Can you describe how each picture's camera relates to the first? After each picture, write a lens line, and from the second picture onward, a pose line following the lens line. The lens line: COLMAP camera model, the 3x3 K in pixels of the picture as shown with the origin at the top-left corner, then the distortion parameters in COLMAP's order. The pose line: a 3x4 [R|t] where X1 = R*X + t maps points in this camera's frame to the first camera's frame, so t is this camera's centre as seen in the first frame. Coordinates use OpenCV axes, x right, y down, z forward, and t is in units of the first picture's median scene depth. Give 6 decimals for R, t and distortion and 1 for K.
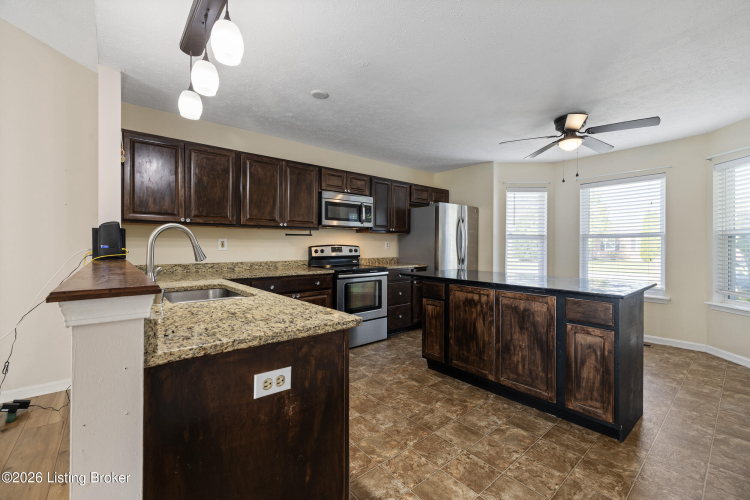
lens RADIAL K [[314.6, 0, 377.3], [0, 314.6, 249.4], [0, 0, 1]] dist [-0.001677, -0.000116]
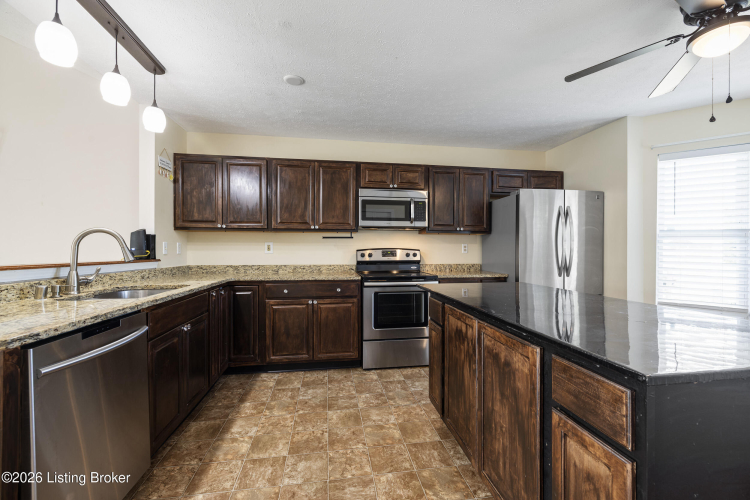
lens RADIAL K [[315.3, 0, 377.6], [0, 315.3, 251.6], [0, 0, 1]] dist [0.001584, 0.000239]
pose [[0.857108, 0.000823, -0.515136, 0.380868], [-0.004824, 0.999968, -0.006428, 0.001159], [0.515114, 0.007995, 0.857084, 0.277693]]
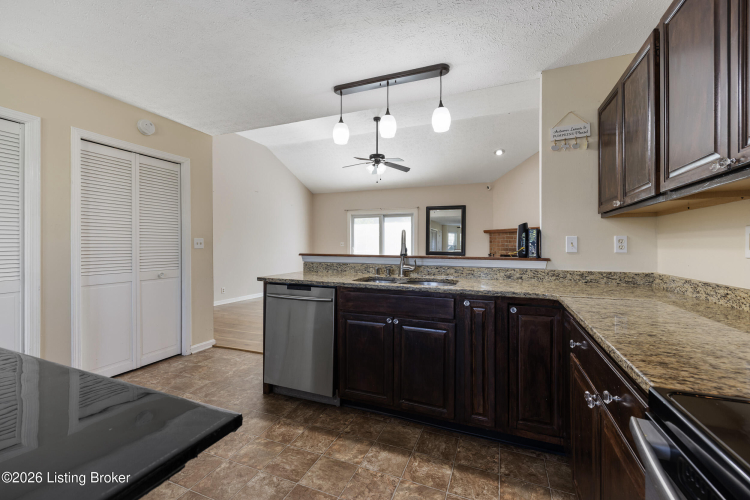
lens RADIAL K [[316.9, 0, 374.4], [0, 316.9, 244.8], [0, 0, 1]] dist [0.000484, 0.000427]
pose [[-0.883531, -0.004203, -0.468353, 0.088240], [-0.009249, 0.999921, 0.008475, -0.012928], [0.468281, 0.011820, -0.883501, 1.139407]]
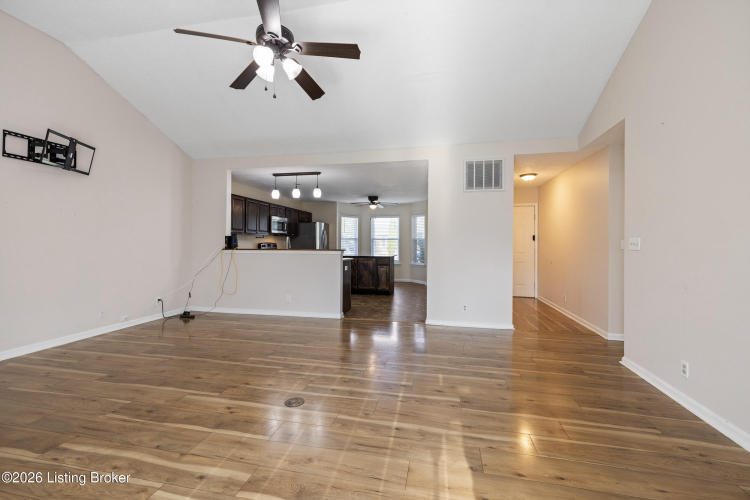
lens RADIAL K [[316.9, 0, 374.4], [0, 316.9, 244.8], [0, 0, 1]] dist [0.000484, 0.000427]
pose [[0.789782, 0.000852, 0.613387, -0.999319], [0.000521, 0.999998, -0.002060, 0.003976], [-0.613387, 0.001947, 0.789780, -1.107457]]
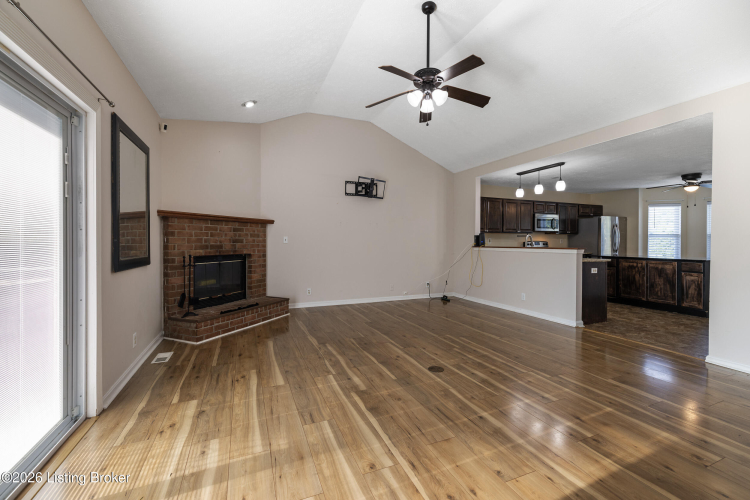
lens RADIAL K [[316.9, 0, 374.4], [0, 316.9, 244.8], [0, 0, 1]] dist [0.000484, 0.000427]
pose [[0.953612, 0.003295, -0.301020, -0.599750], [-0.003316, 0.999994, 0.000442, 0.012917], [0.301020, 0.000577, 0.953618, -1.322179]]
